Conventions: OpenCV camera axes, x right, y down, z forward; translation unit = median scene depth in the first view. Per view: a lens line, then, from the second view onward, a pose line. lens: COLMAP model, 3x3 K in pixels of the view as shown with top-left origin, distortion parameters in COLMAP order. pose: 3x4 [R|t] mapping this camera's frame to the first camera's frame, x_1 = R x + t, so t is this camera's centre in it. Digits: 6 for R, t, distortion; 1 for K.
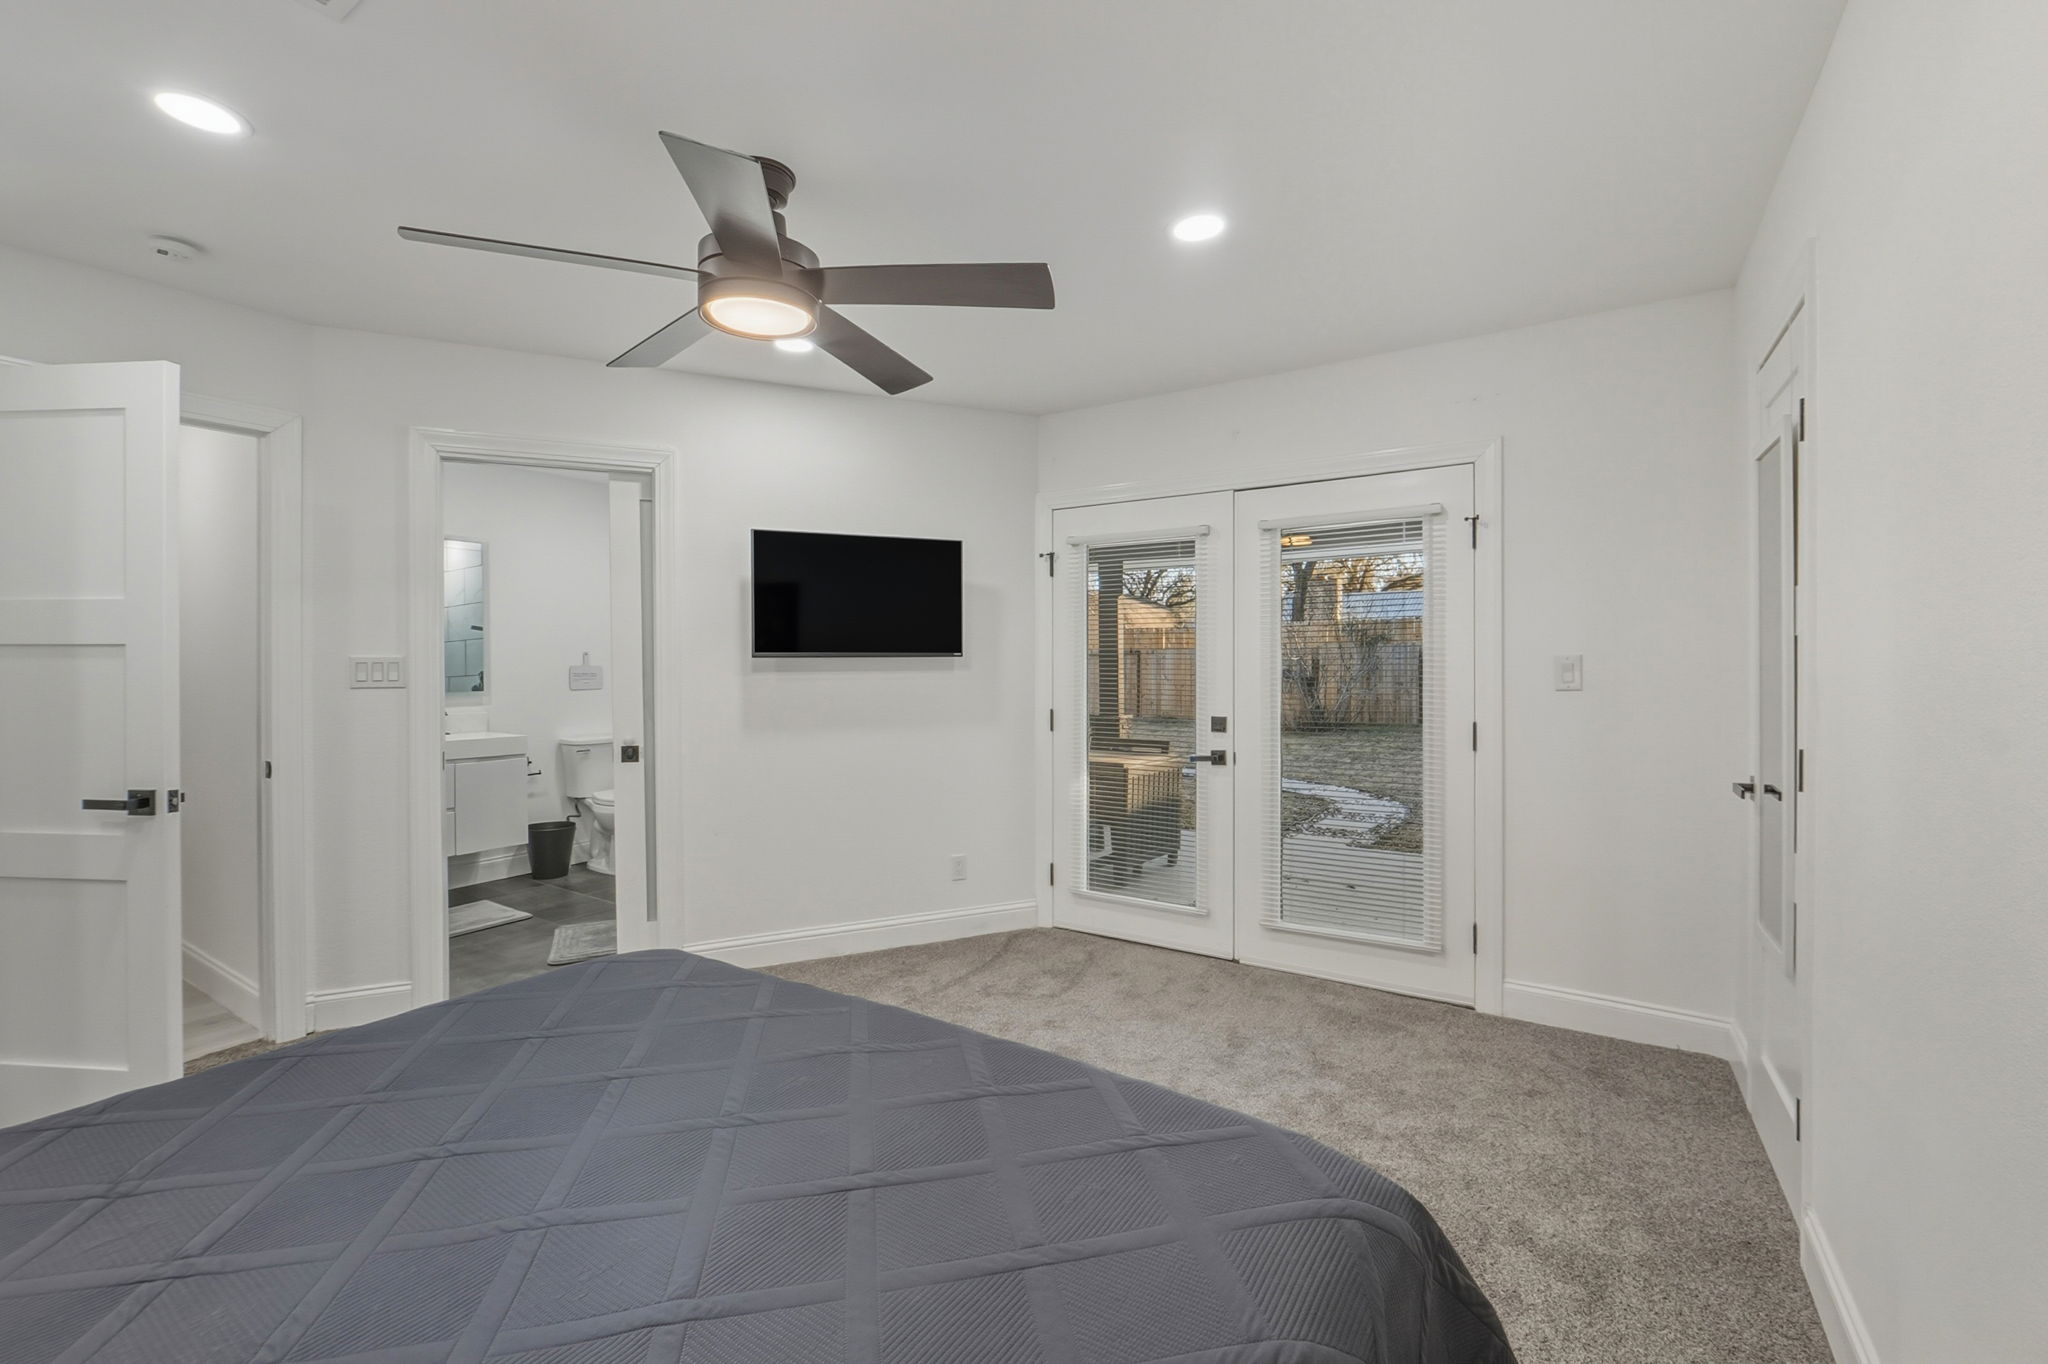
lens RADIAL K [[862.5, 0, 1014.6], [0, 862.5, 675.6], [0, 0, 1]] dist [-0.001590, -0.000049]
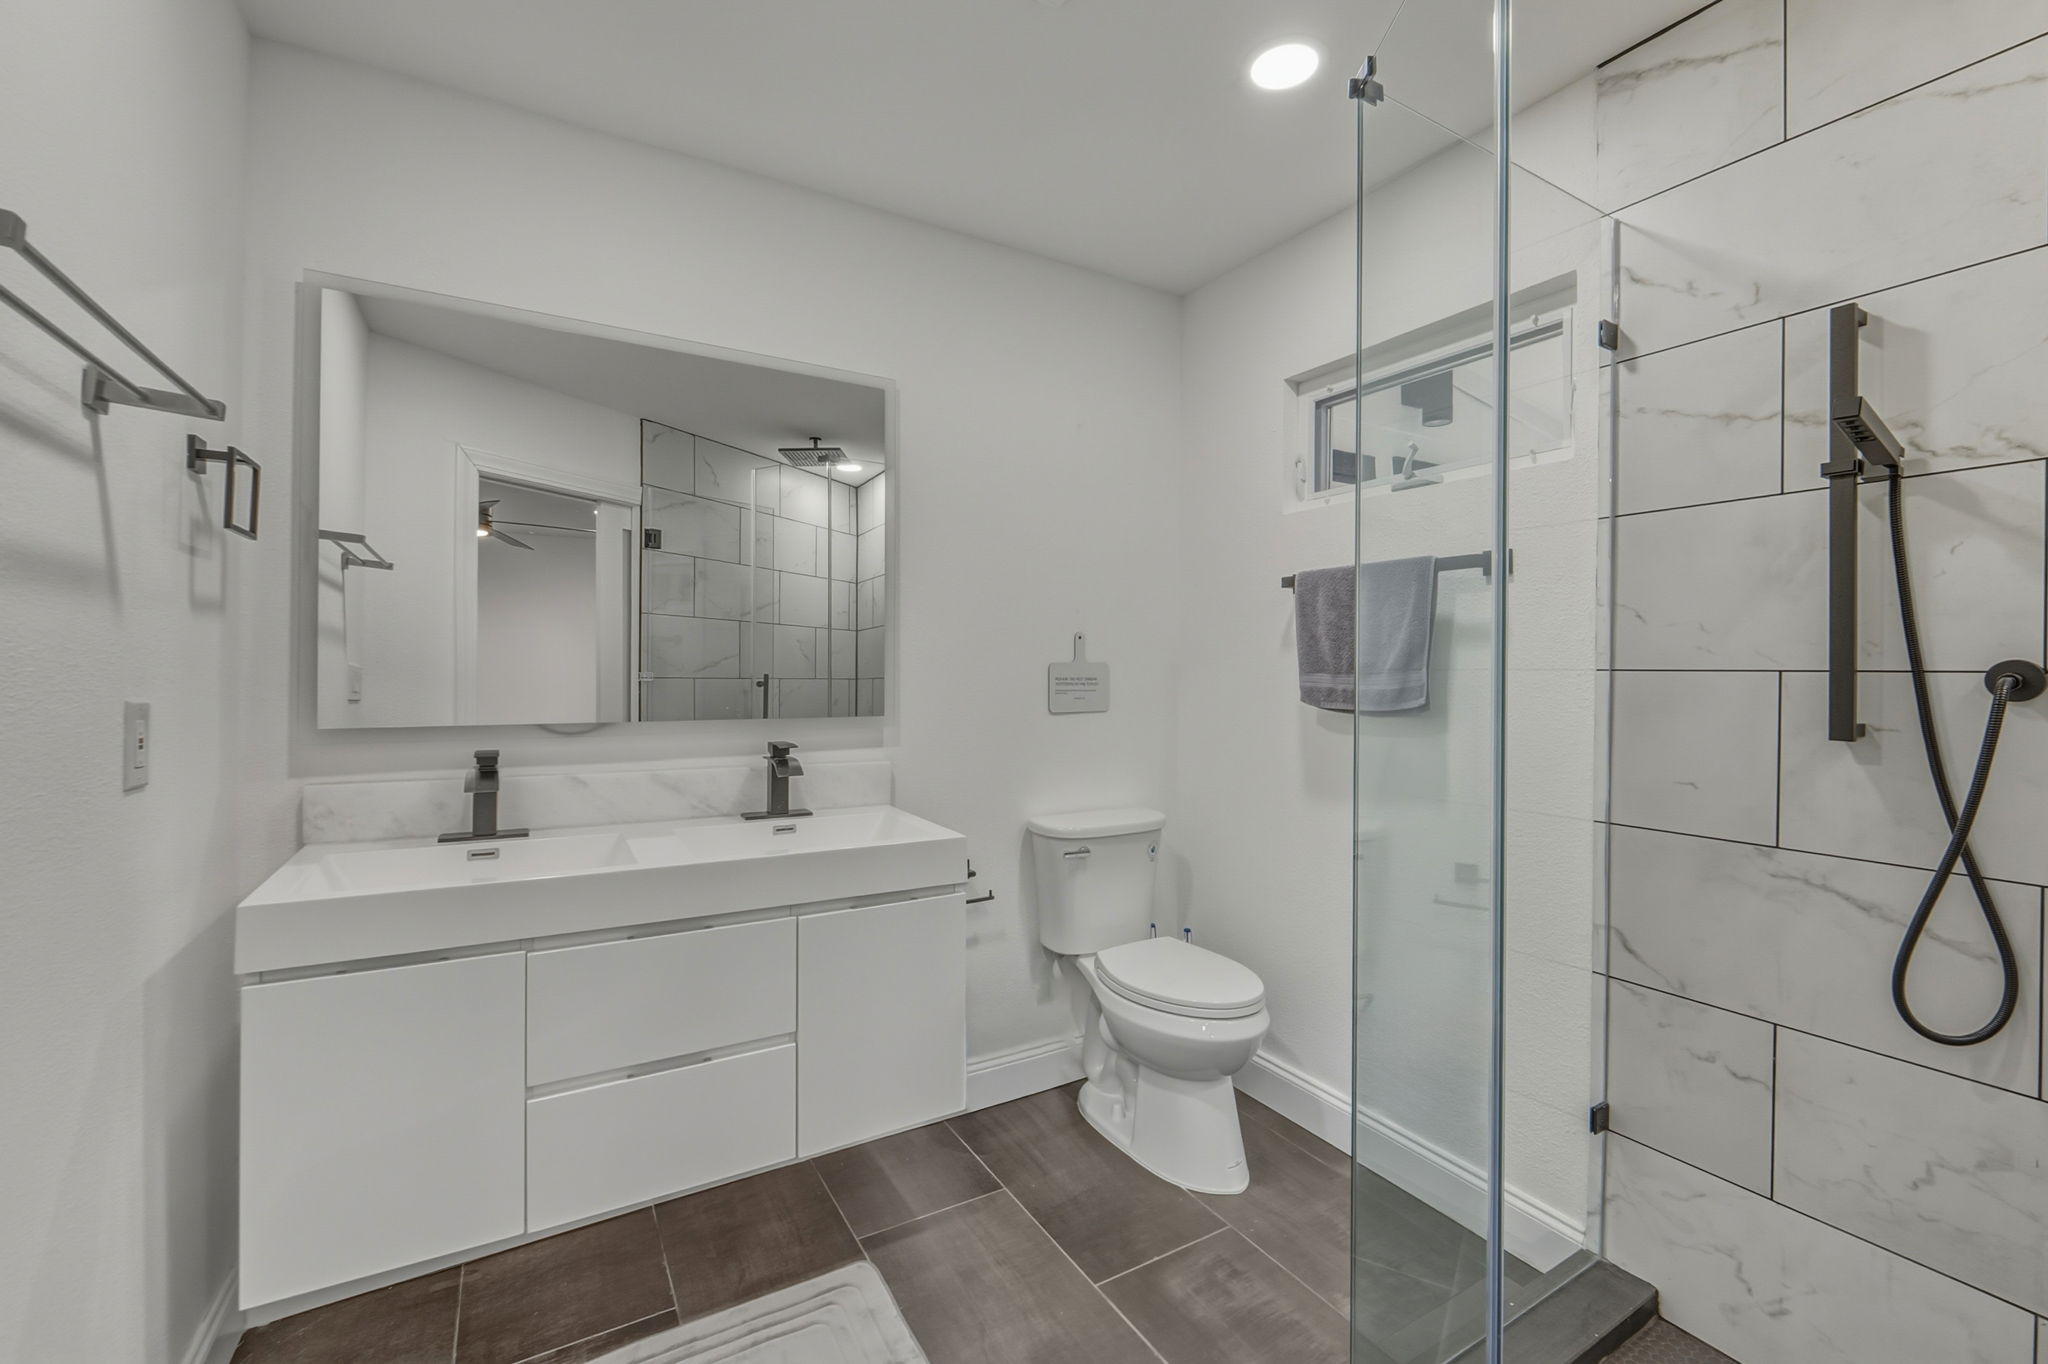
lens RADIAL K [[862.5, 0, 1027.1], [0, 862.5, 674.3], [0, 0, 1]] dist [-0.001590, -0.000049]
pose [[0.899853, 0.008475, -0.436110, -0.327841], [-0.009678, 0.999953, -0.000536, -0.004319], [0.436085, 0.004703, 0.899893, 0.583954]]
